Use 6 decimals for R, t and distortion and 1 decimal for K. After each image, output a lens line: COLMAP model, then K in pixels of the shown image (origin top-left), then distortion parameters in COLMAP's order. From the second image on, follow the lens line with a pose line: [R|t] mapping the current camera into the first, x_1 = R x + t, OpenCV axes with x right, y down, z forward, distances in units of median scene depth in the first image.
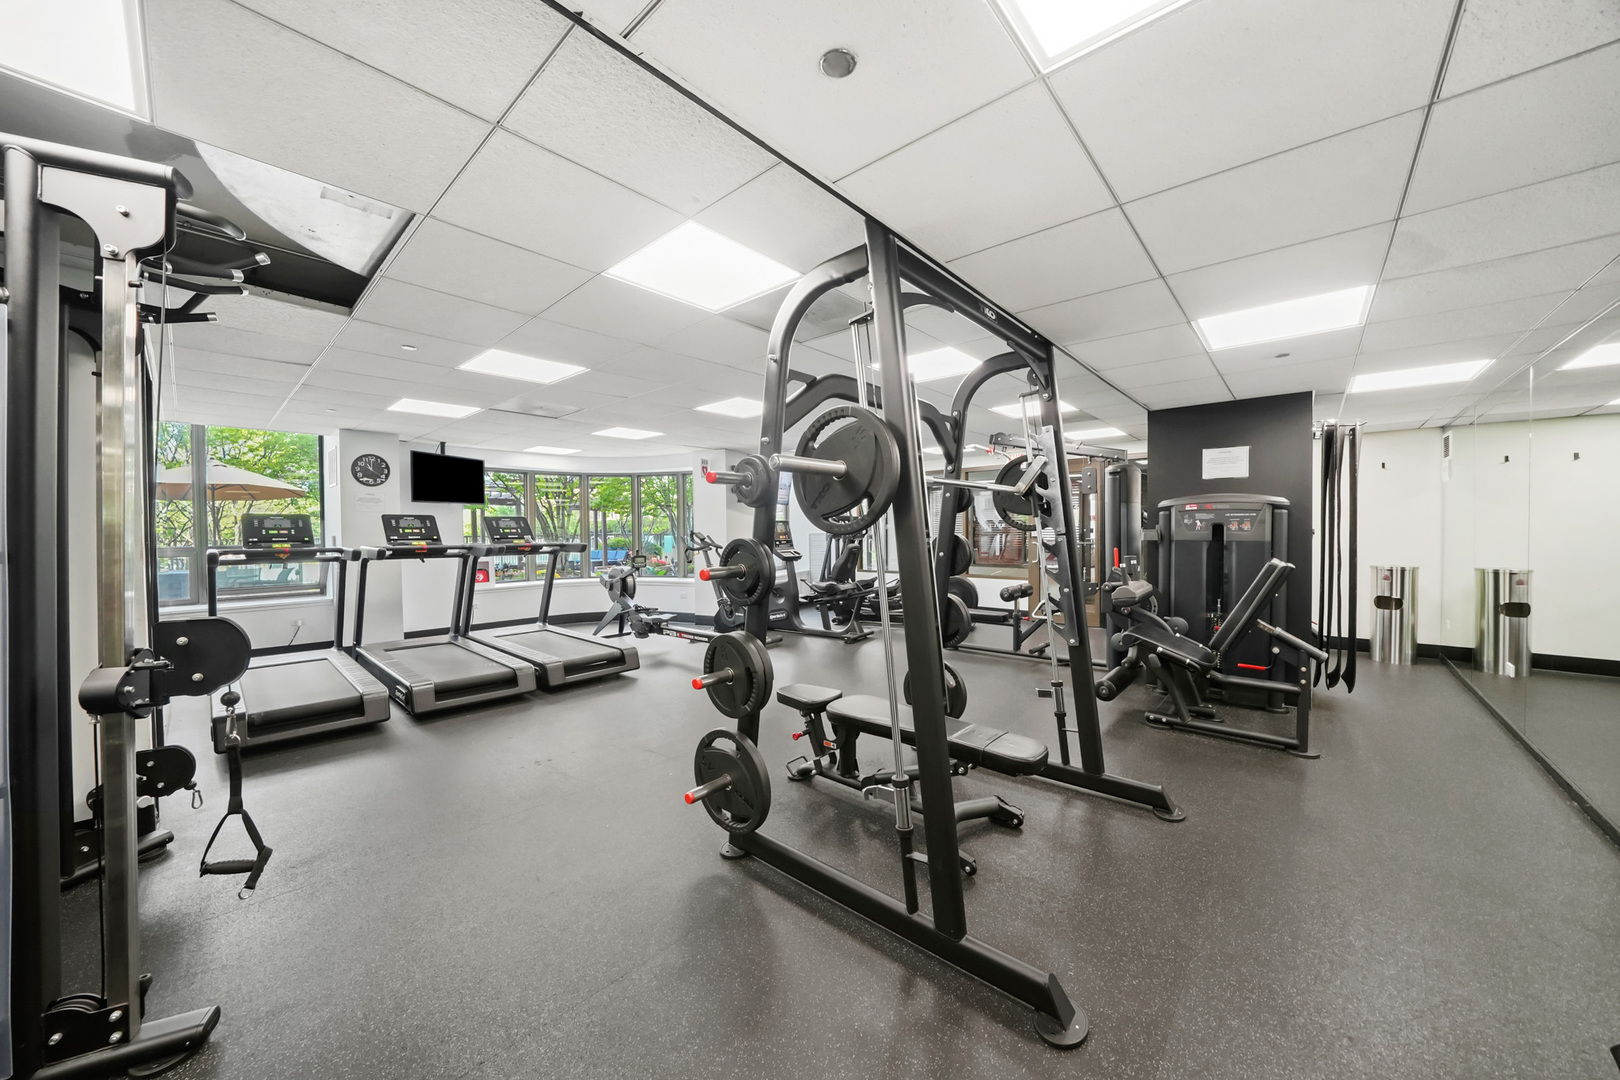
lens RADIAL K [[572.5, 0, 808.3], [0, 572.5, 534.3], [0, 0, 1]] dist [-0.011765, 0.000261]
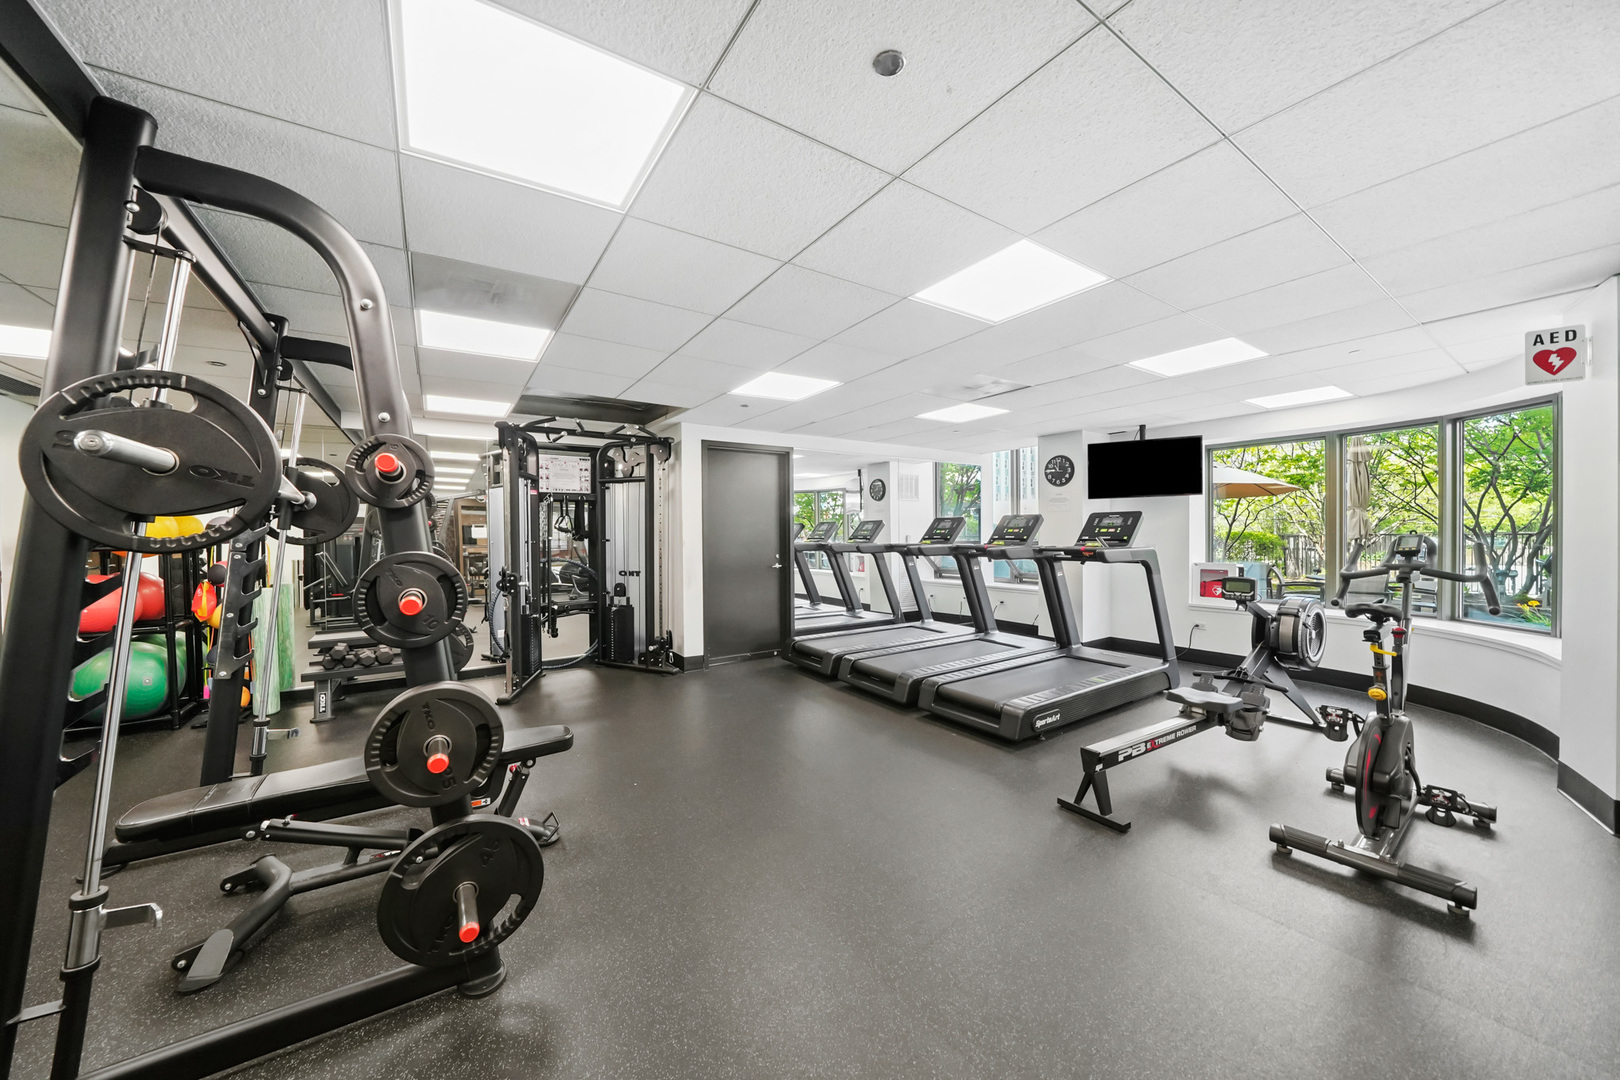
lens RADIAL K [[572.5, 0, 811.7], [0, 572.5, 537.1], [0, 0, 1]] dist [-0.011765, 0.000261]
pose [[-0.249072, 0.009041, -0.968443, 0.336761], [-0.004922, 0.999932, 0.010601, -0.002254], [0.968472, 0.007407, -0.249011, 0.810676]]
